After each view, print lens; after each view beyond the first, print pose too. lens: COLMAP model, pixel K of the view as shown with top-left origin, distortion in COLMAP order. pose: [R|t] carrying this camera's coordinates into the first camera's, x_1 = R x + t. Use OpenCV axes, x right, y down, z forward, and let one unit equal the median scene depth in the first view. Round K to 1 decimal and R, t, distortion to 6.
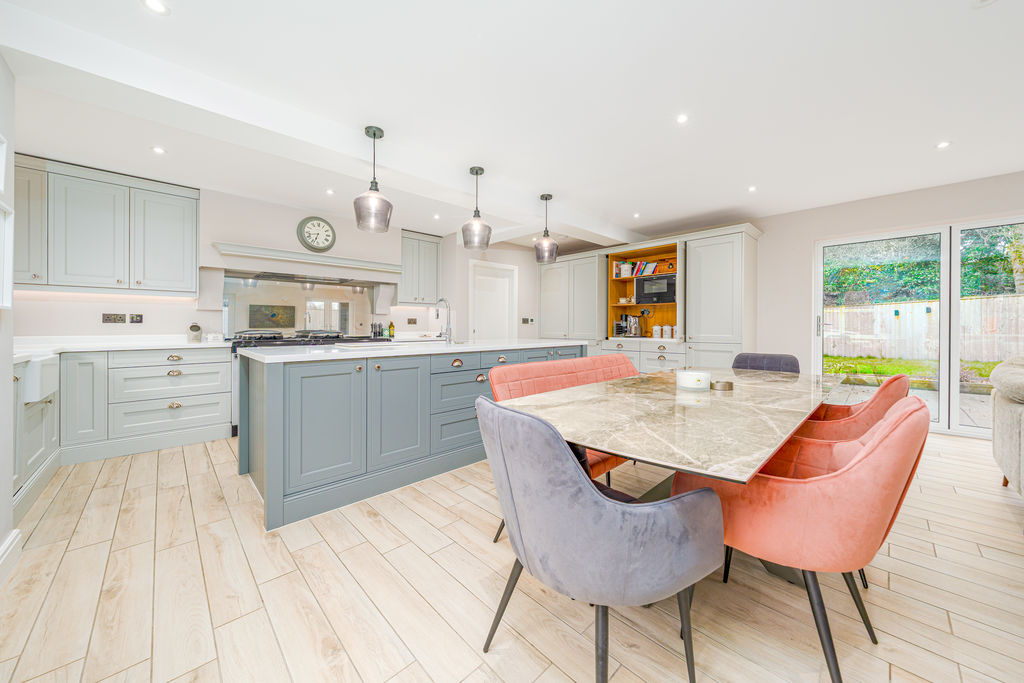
lens RADIAL K [[356.1, 0, 496.1], [0, 356.1, 328.4], [0, 0, 1]] dist [0.002822, 0.000210]
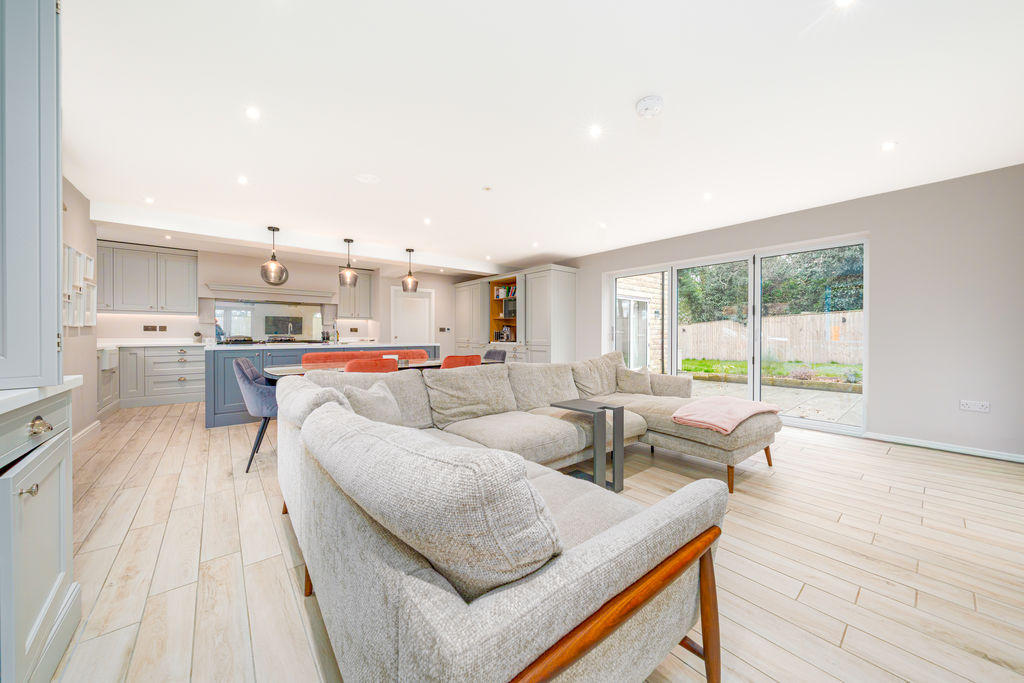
lens RADIAL K [[356.1, 0, 512.6], [0, 356.1, 337.8], [0, 0, 1]] dist [0.002822, 0.000210]
pose [[0.997621, 0.002798, -0.068877, 0.697782], [-0.002402, 0.999980, 0.005829, 0.002180], [0.068892, -0.005650, 0.997608, -0.524697]]
